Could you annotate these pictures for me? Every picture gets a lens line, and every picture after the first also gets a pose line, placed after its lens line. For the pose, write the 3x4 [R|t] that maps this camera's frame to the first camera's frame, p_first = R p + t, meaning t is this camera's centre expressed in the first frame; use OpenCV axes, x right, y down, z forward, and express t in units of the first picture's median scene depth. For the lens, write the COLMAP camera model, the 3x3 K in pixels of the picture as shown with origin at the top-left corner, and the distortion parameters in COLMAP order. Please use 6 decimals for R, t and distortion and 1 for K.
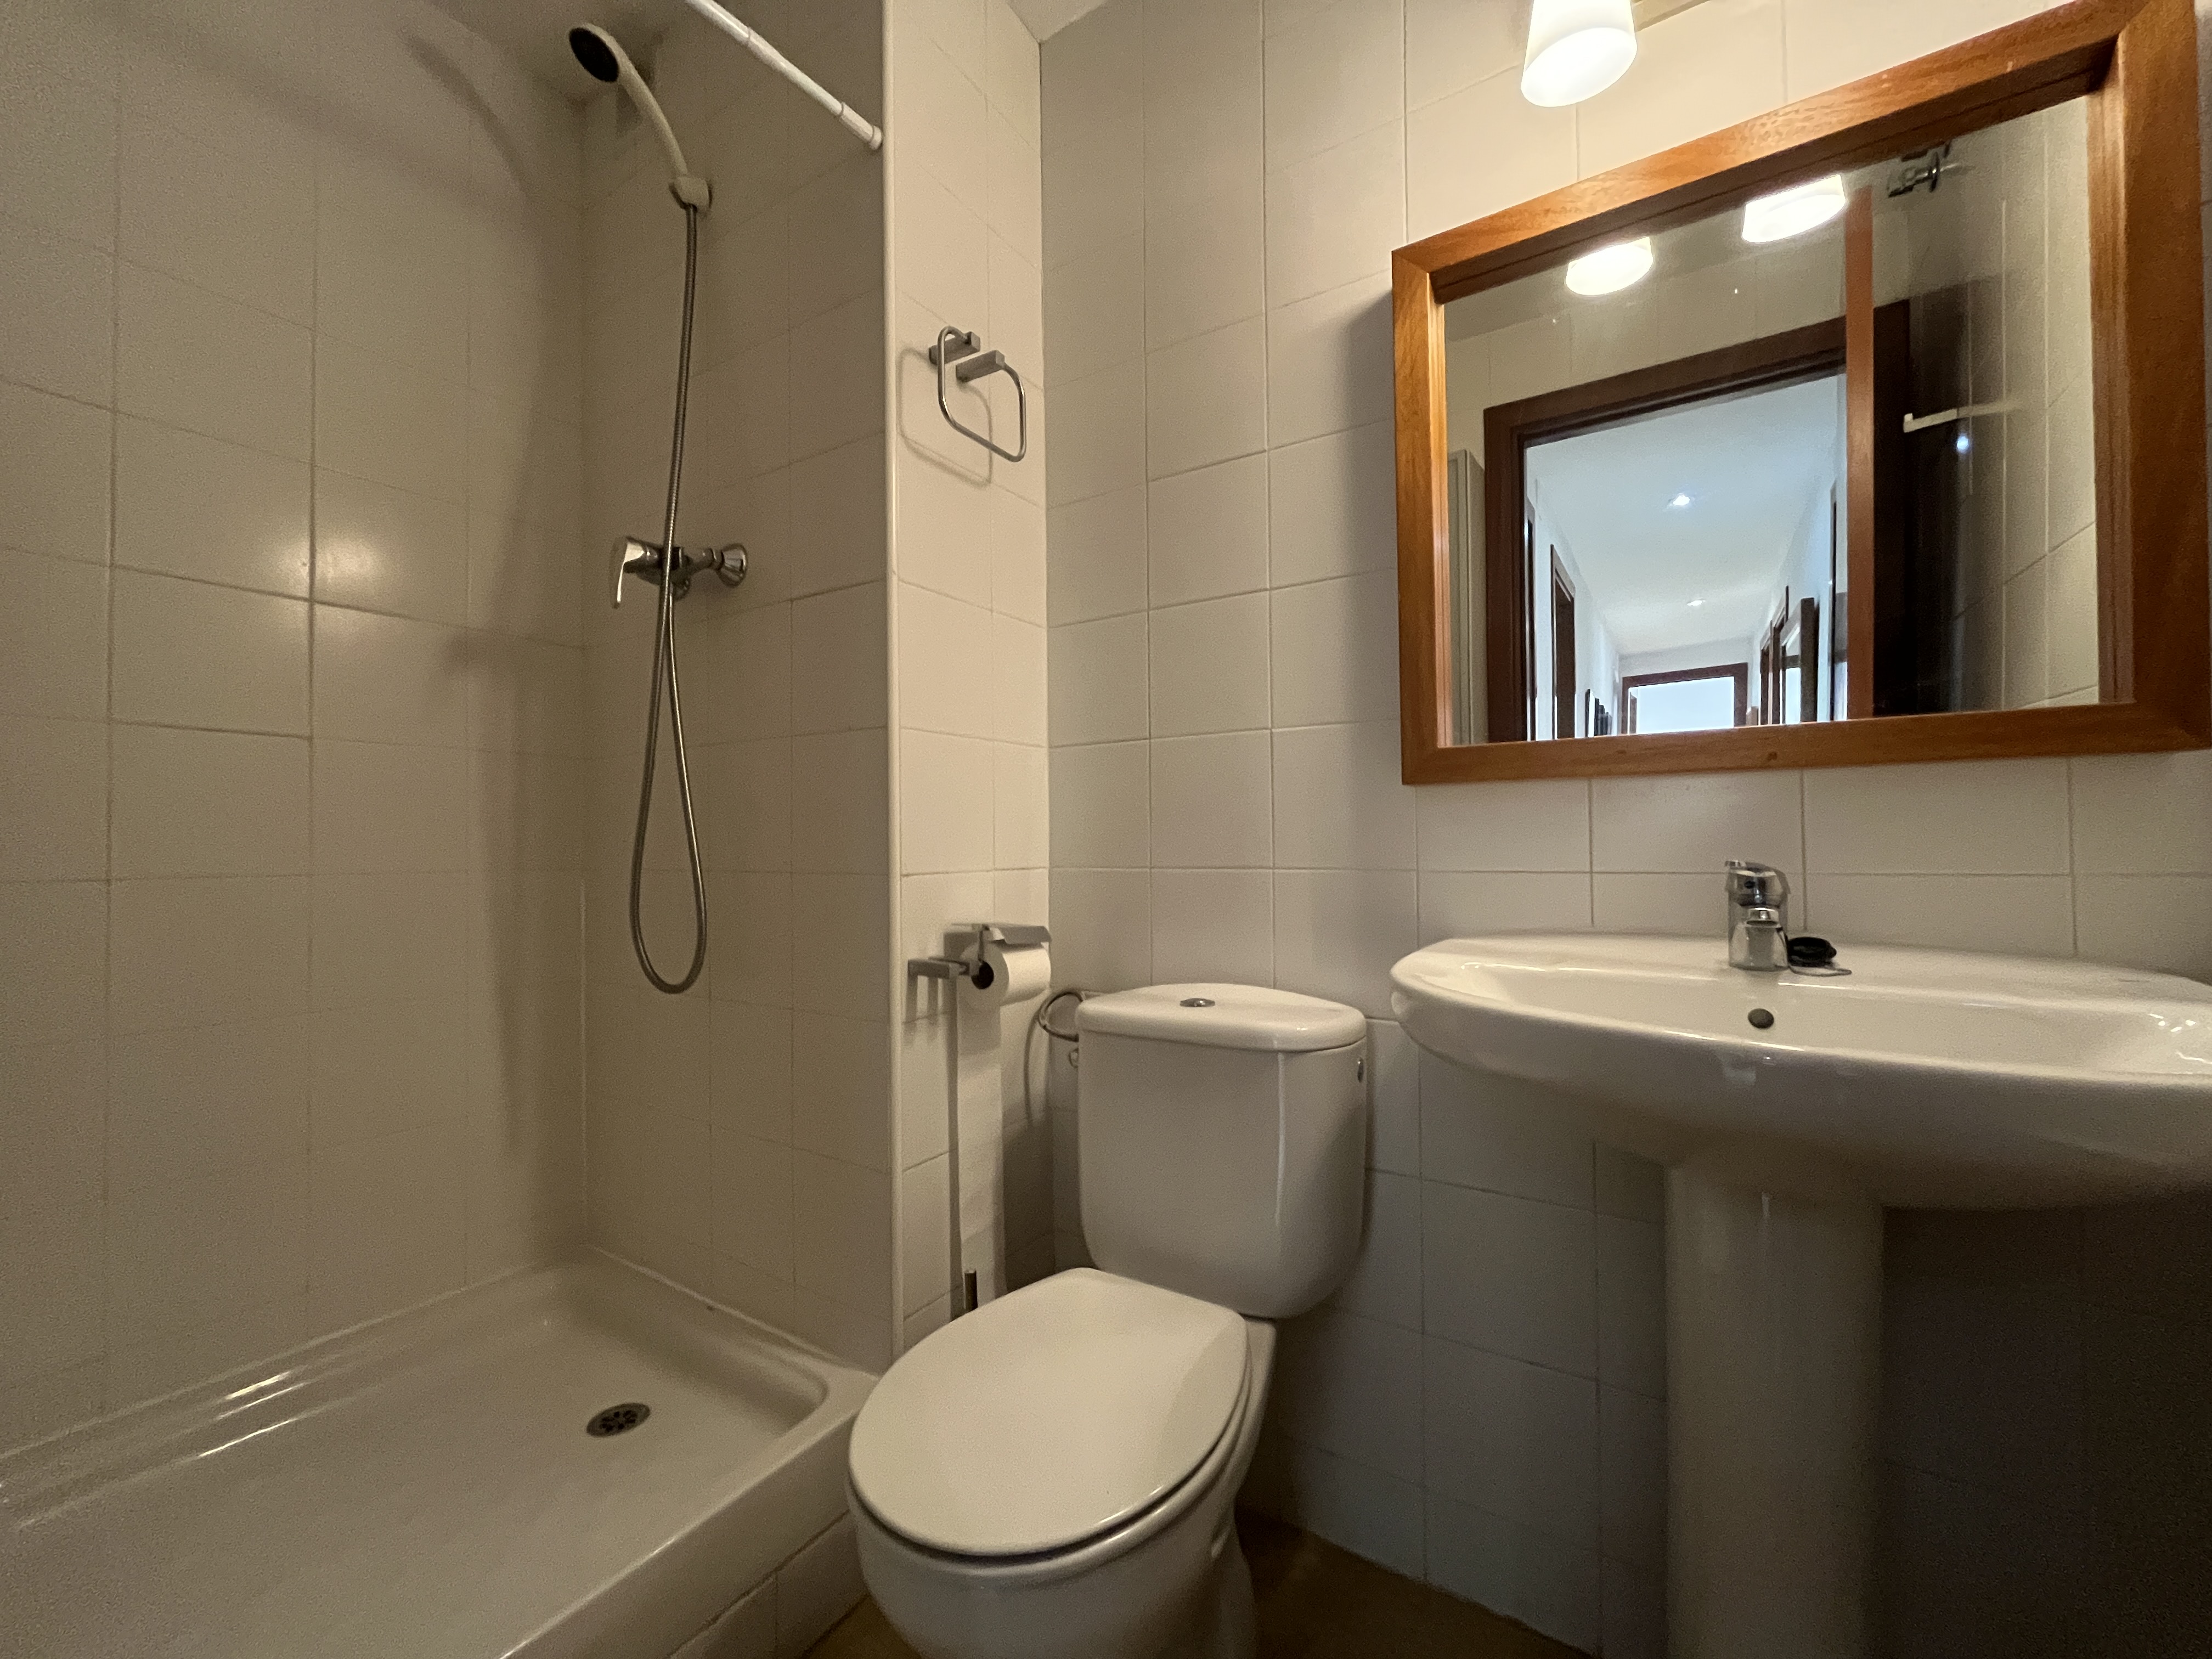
lens RADIAL K [[890.3, 0, 1083.1], [0, 890.3, 829.1], [0, 0, 1]] dist [-0.006428, 0.001010]
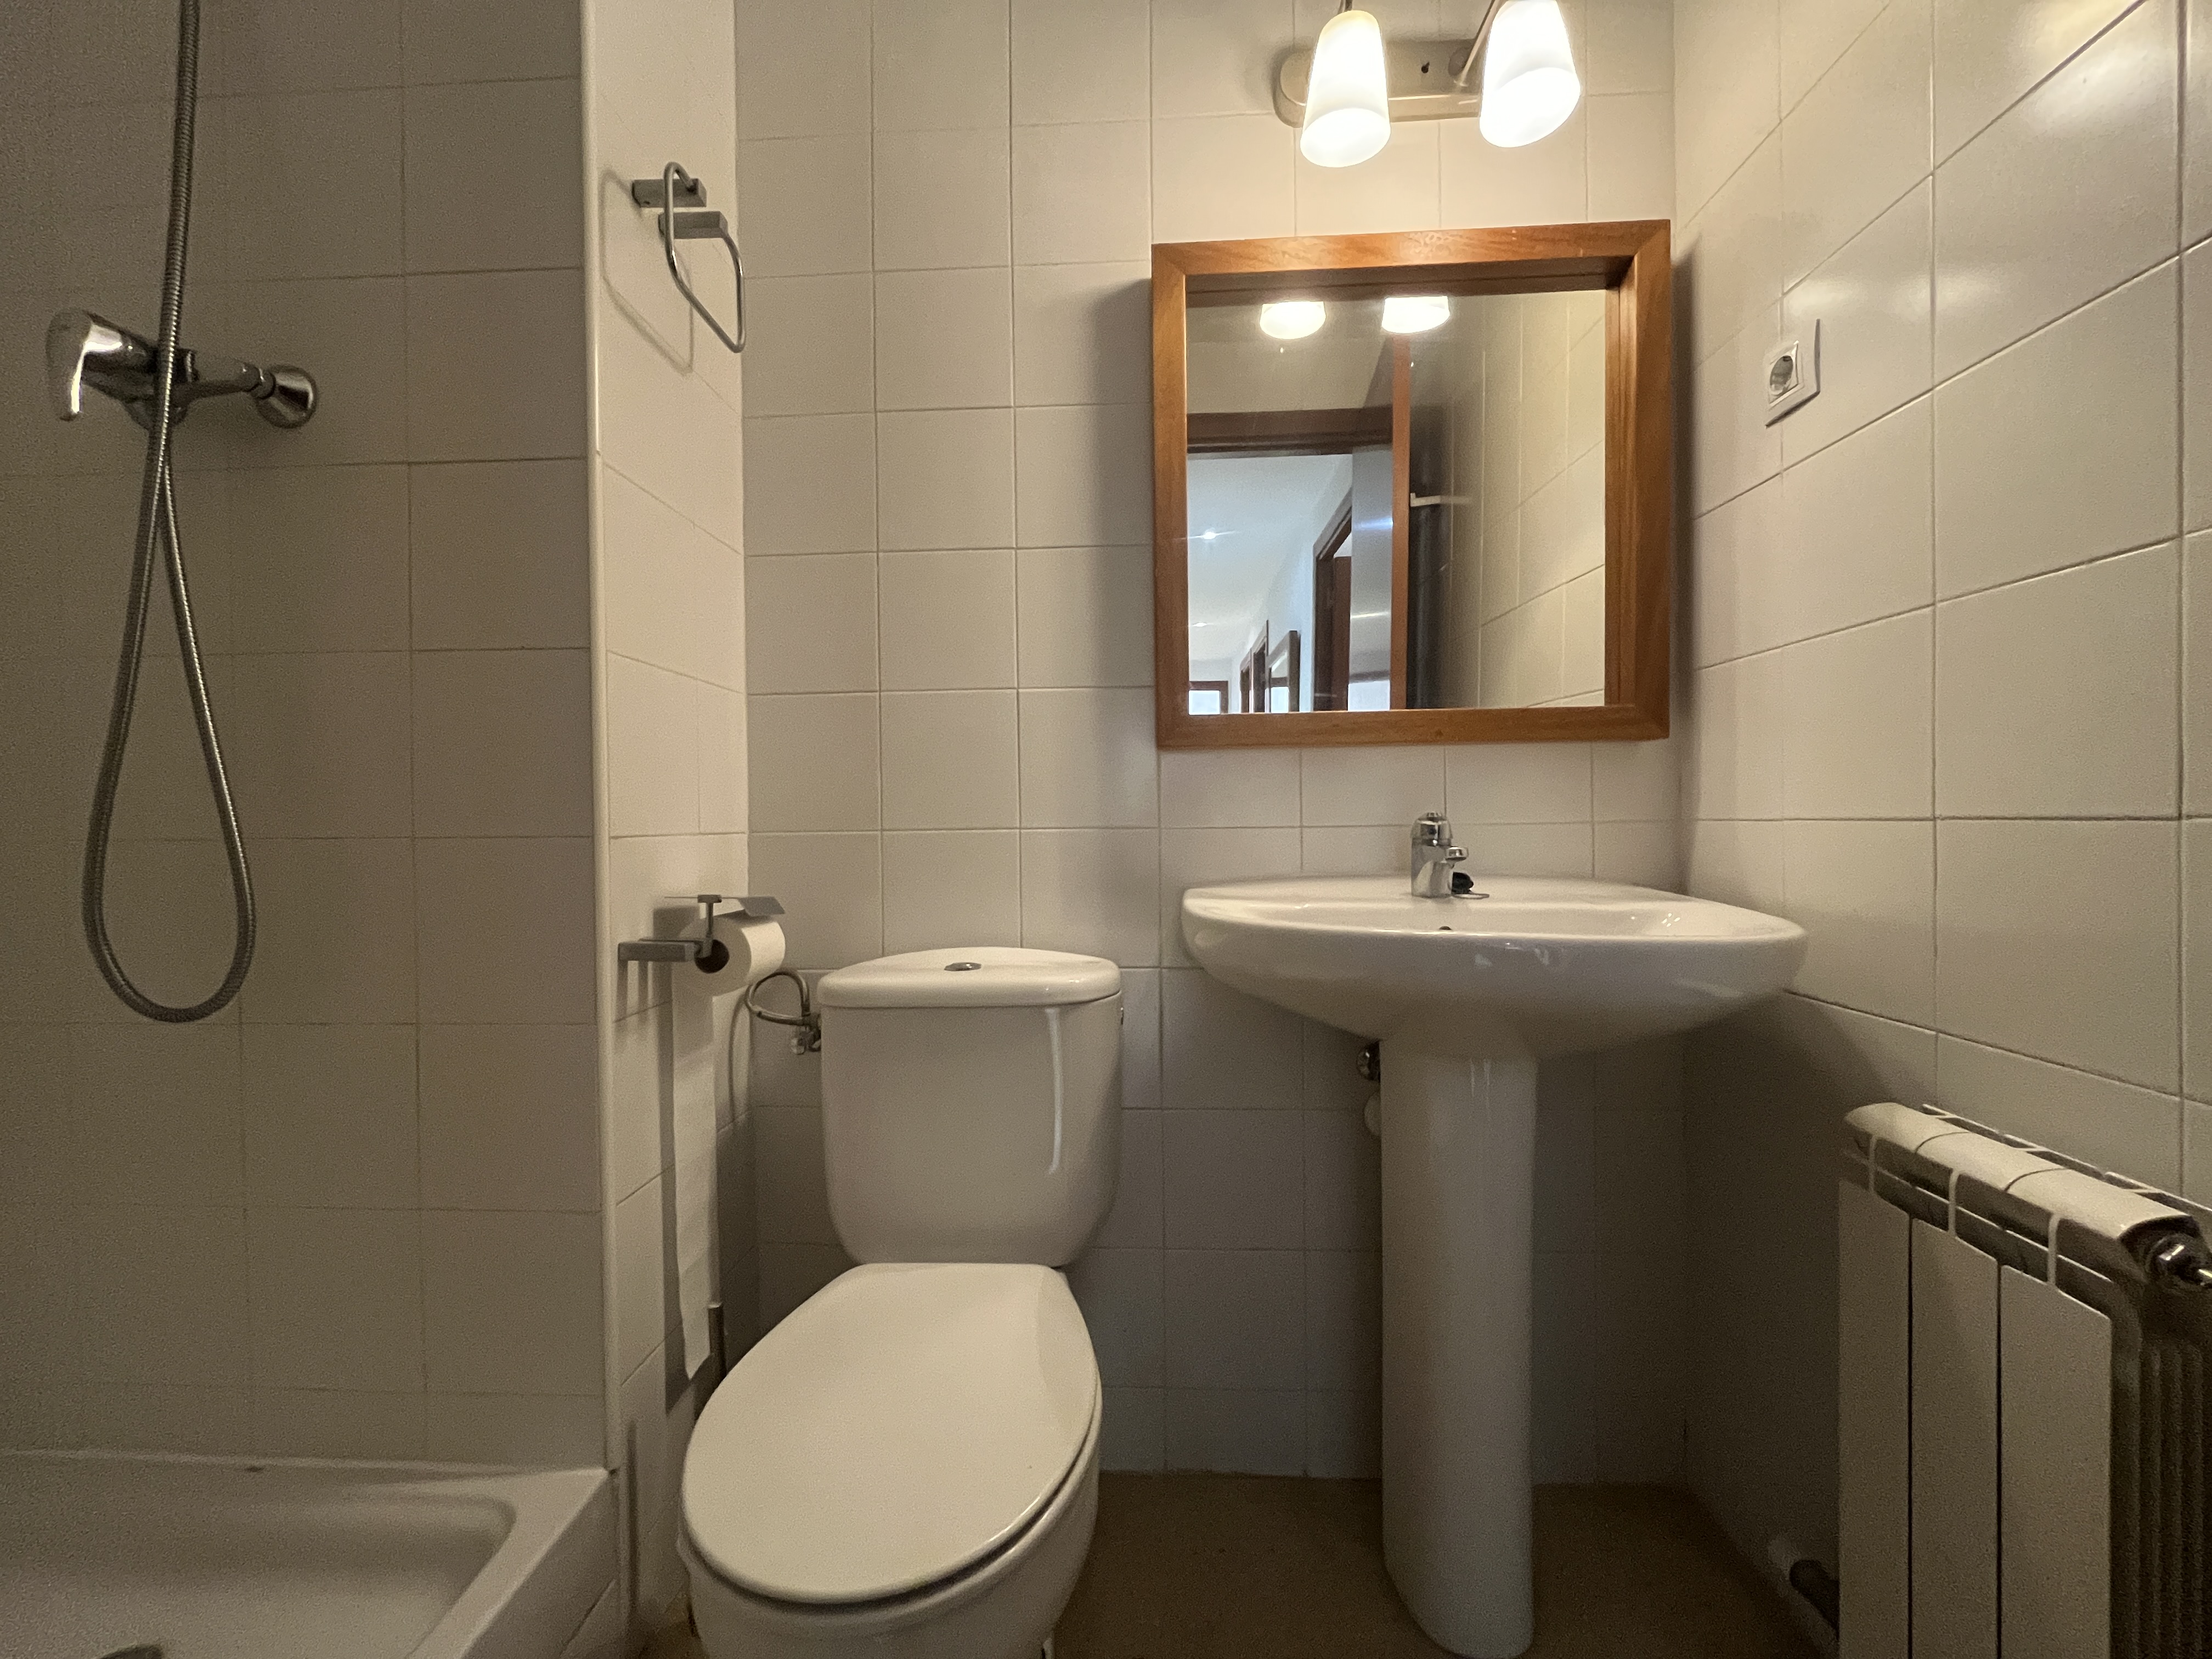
lens RADIAL K [[890.3, 0, 1095.2], [0, 890.3, 832.4], [0, 0, 1]] dist [-0.006428, 0.001010]
pose [[0.864830, -0.005144, 0.502038, -0.223431], [-0.004072, 0.999843, 0.017260, 0.030869], [-0.502048, -0.016972, 0.864673, 0.092000]]
